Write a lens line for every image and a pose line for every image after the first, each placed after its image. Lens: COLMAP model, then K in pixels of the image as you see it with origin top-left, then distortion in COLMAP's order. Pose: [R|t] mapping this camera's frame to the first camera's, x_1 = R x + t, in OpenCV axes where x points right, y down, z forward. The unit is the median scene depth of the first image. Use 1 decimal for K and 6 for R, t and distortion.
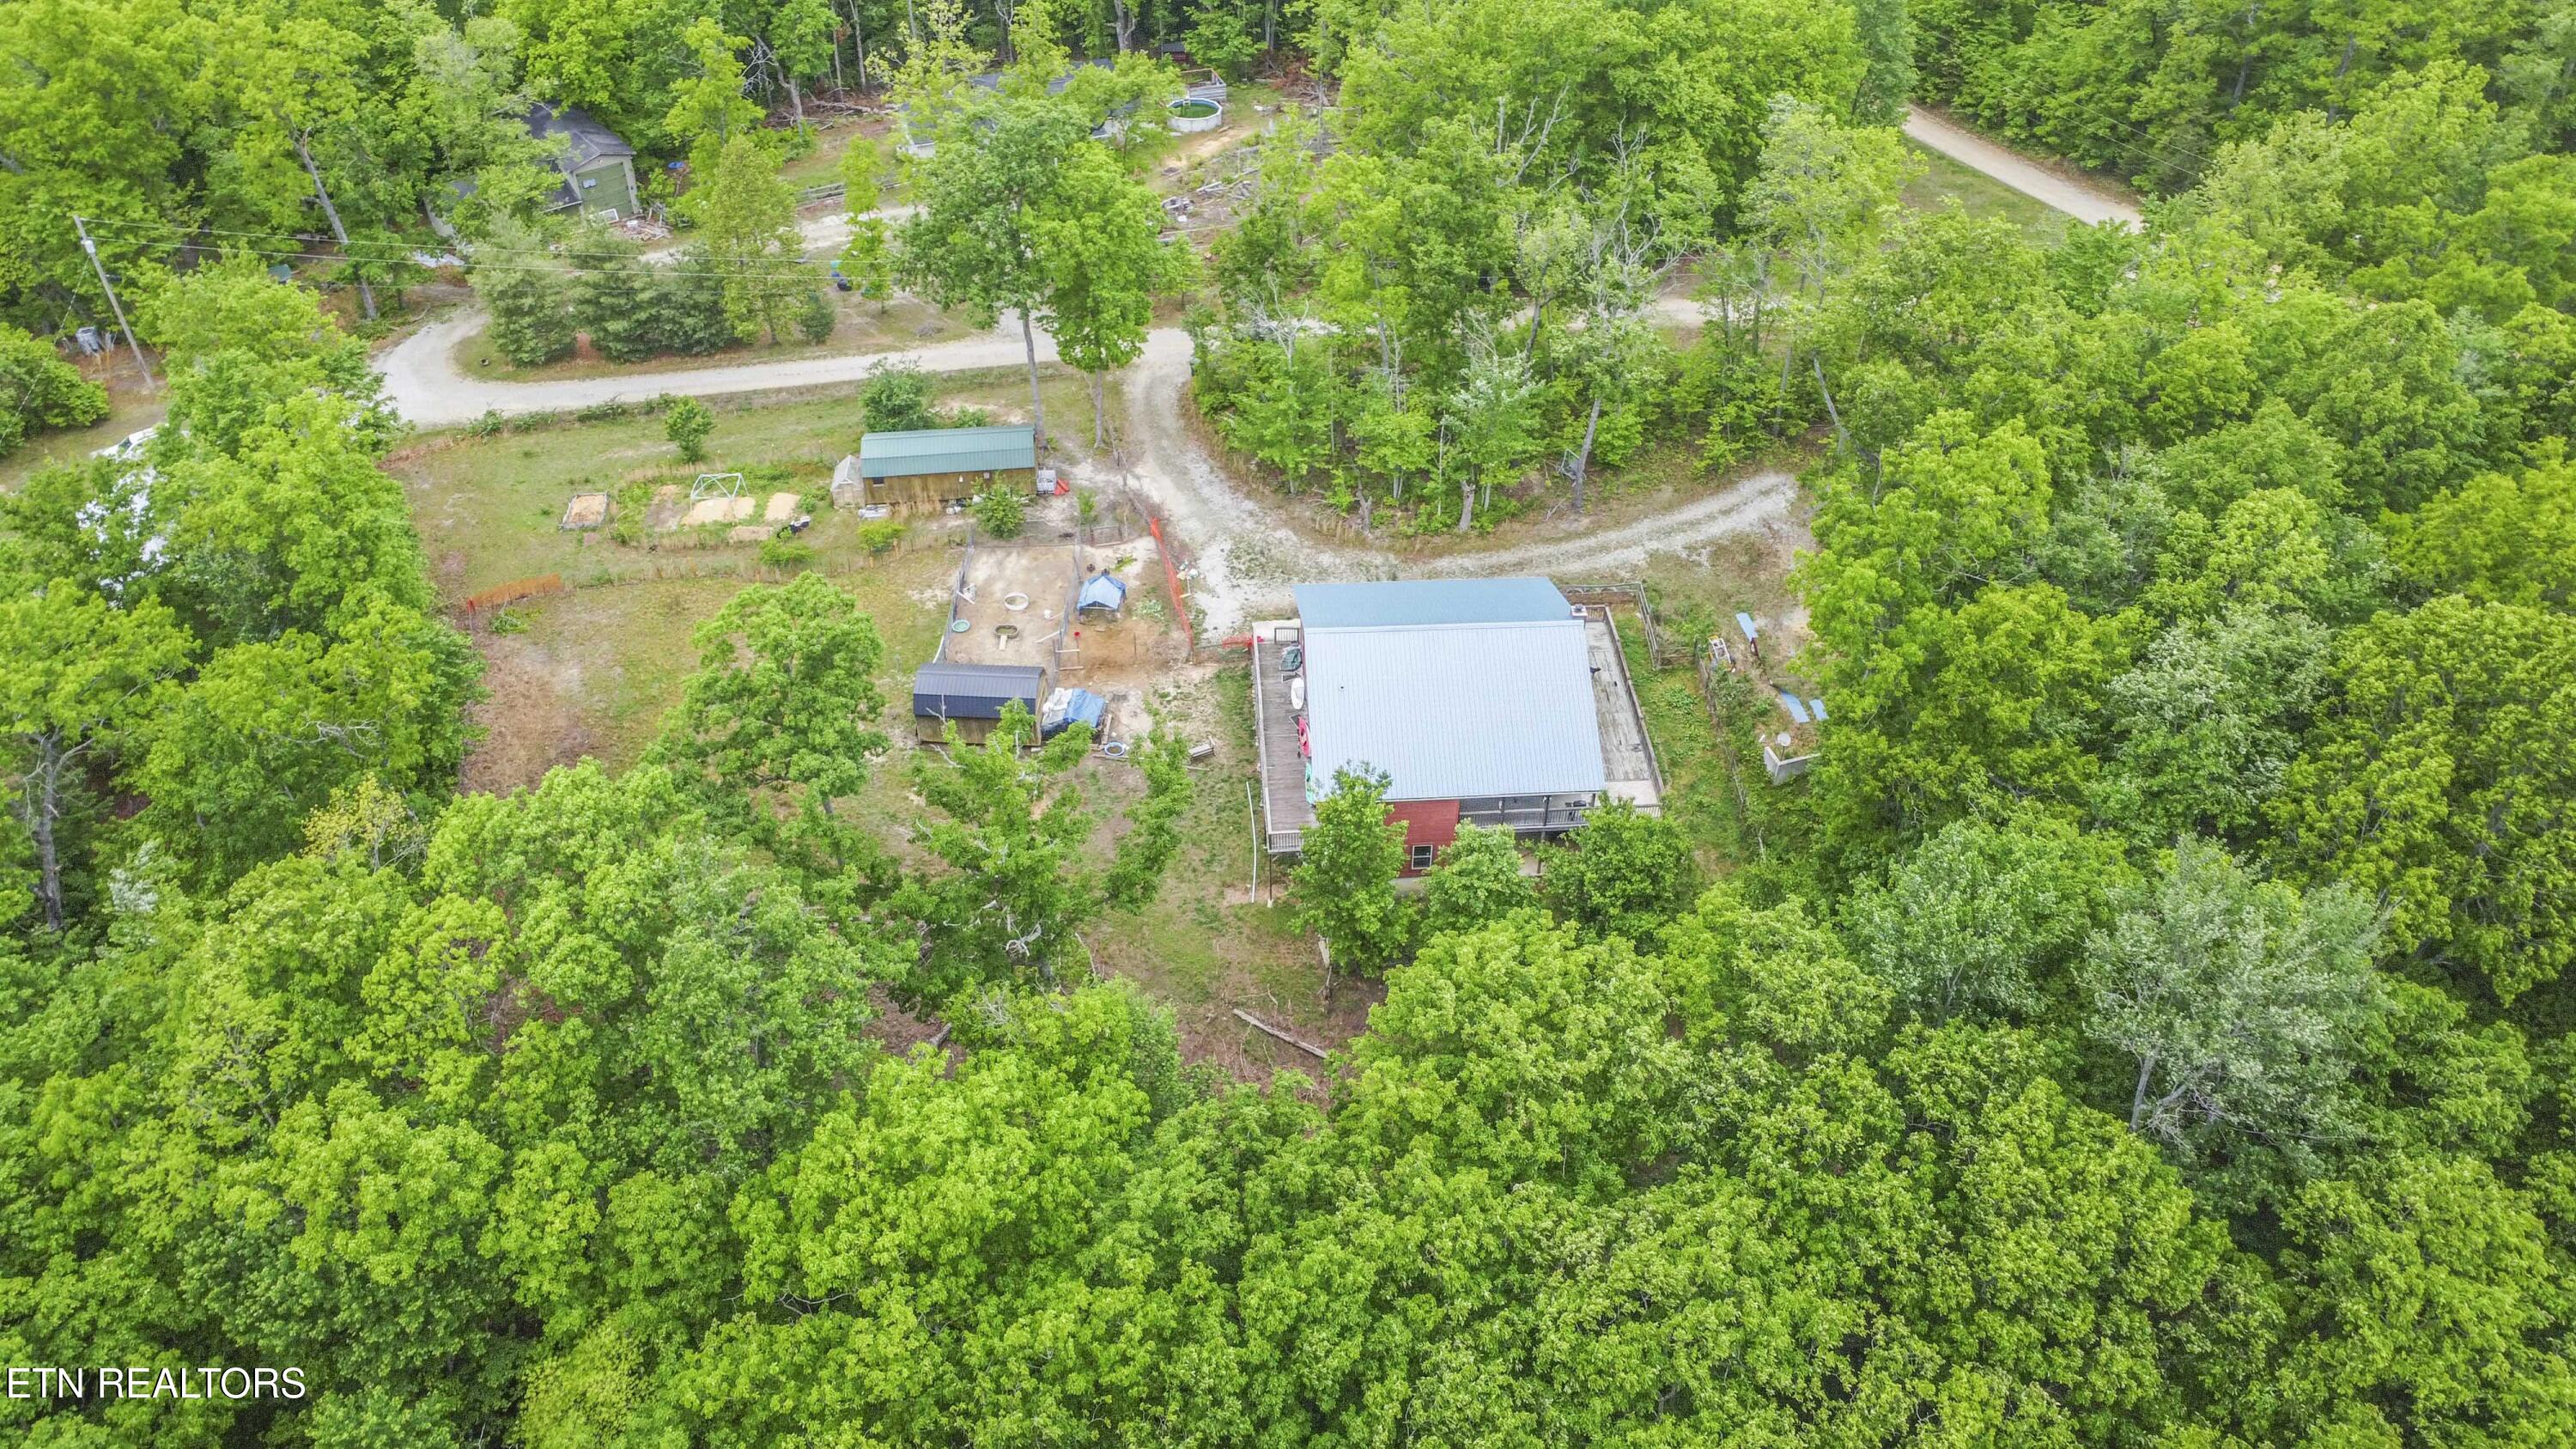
lens RADIAL K [[1876.2, 0, 1326.5], [0, 1876.2, 681.0], [0, 0, 1]] dist [-0.102382, 0.147141]
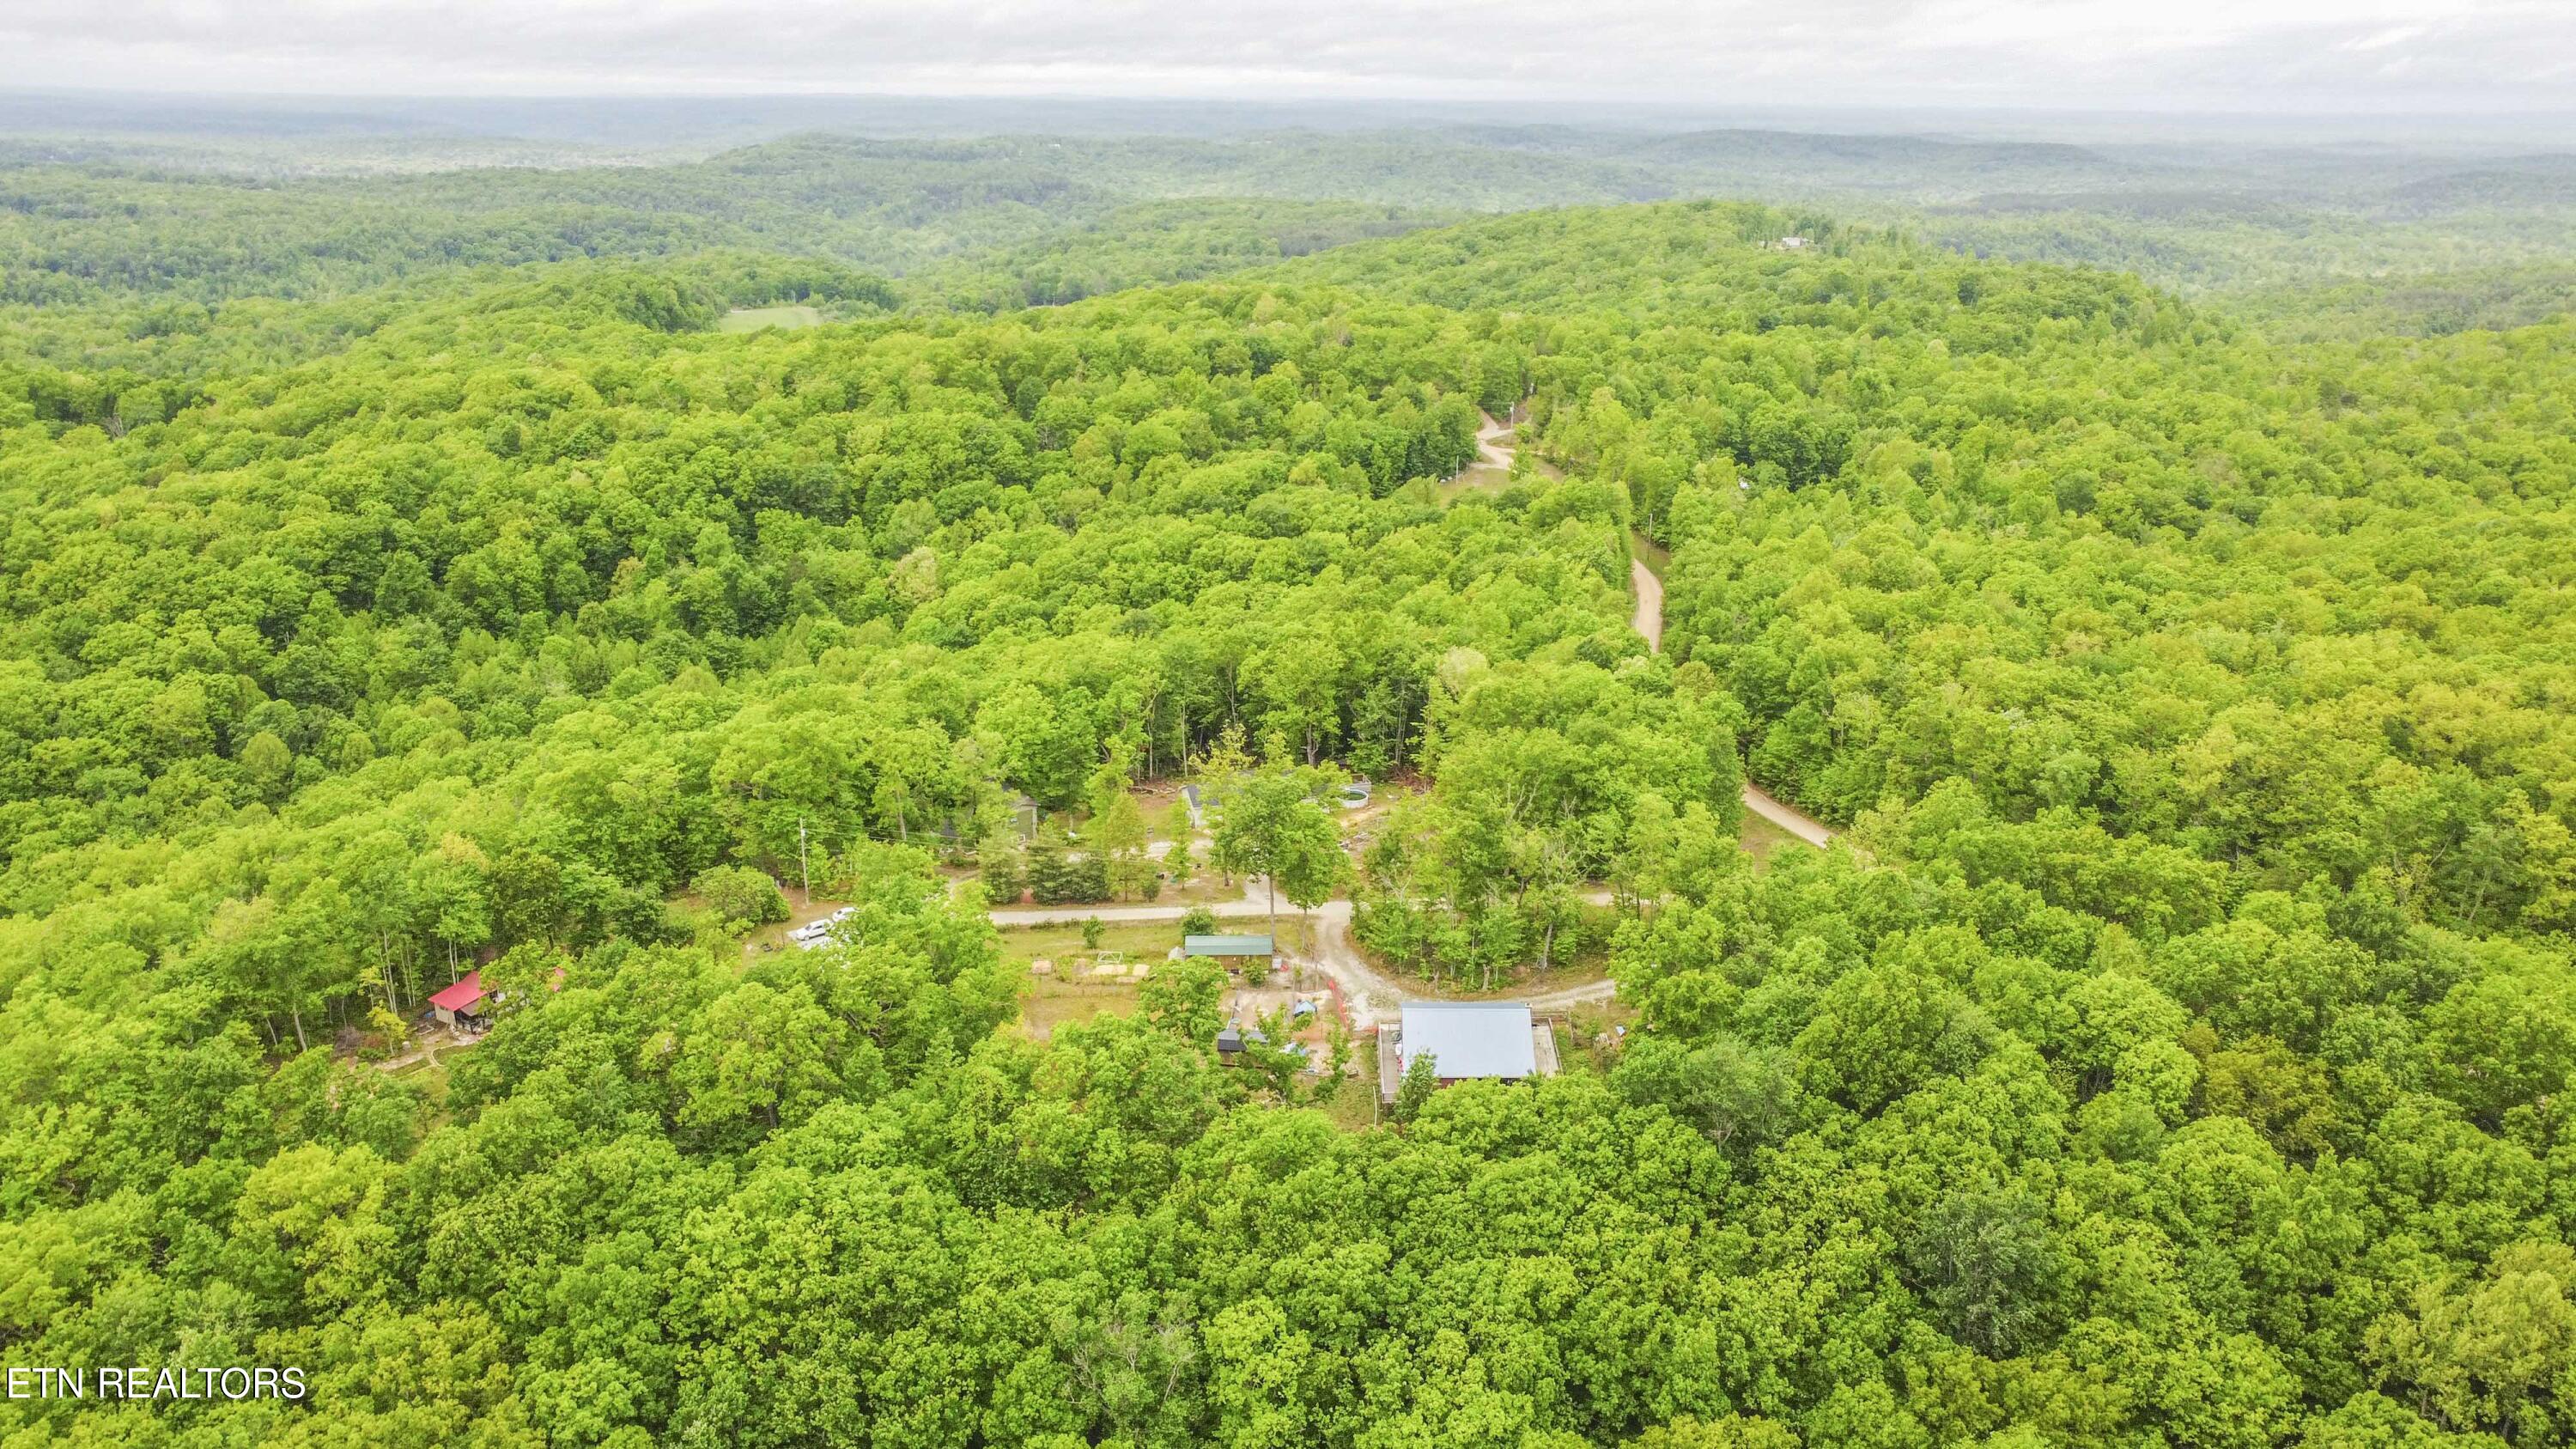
lens RADIAL K [[1876.2, 0, 1282.5], [0, 1876.2, 717.7], [0, 0, 1]] dist [-0.102382, 0.147141]
pose [[0.995187, 0.026887, -0.094230, 0.037333], [-0.058437, 0.934755, -0.350454, 0.349361], [0.078659, 0.354274, 0.931827, -0.950940]]
